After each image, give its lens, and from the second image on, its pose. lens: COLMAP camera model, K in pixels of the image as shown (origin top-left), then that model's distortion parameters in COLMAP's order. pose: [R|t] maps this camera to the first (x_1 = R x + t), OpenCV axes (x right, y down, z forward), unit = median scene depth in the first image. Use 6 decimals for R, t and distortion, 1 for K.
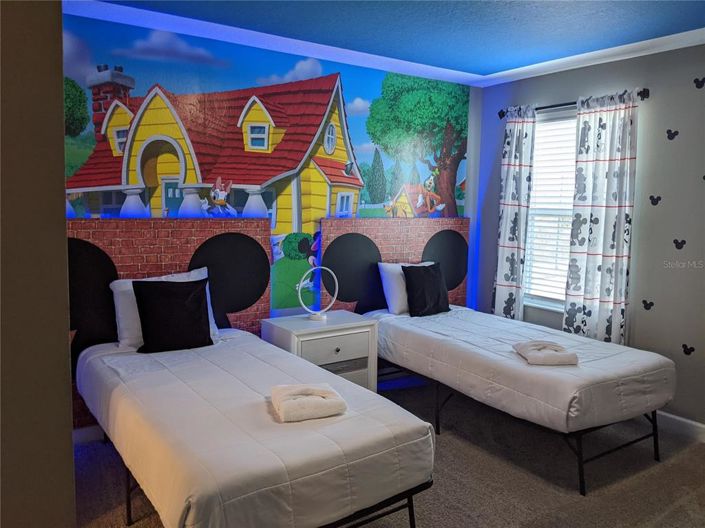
lens RADIAL K [[577.2, 0, 350.6], [0, 577.2, 267.3], [0, 0, 1]] dist [0.106509, -0.158346]
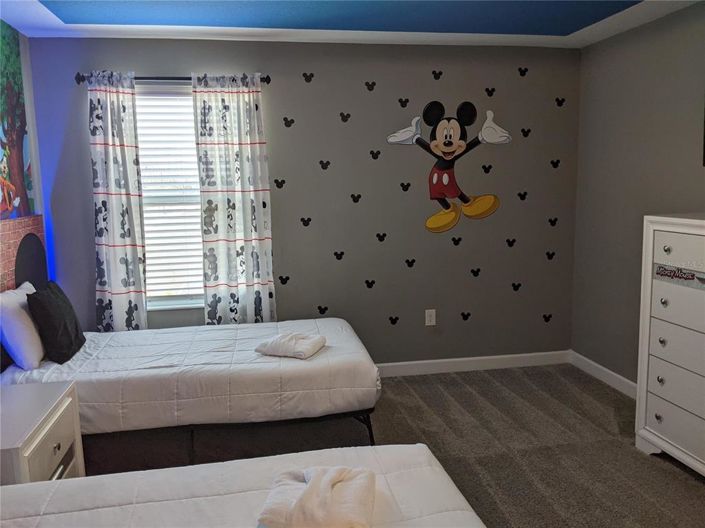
lens RADIAL K [[577.2, 0, 350.6], [0, 577.2, 267.3], [0, 0, 1]] dist [0.106509, -0.158346]
pose [[0.416107, -0.162915, 0.894602, -0.358339], [0.138805, 0.983670, 0.114573, -0.058525], [-0.898659, 0.076500, 0.431925, 0.385681]]
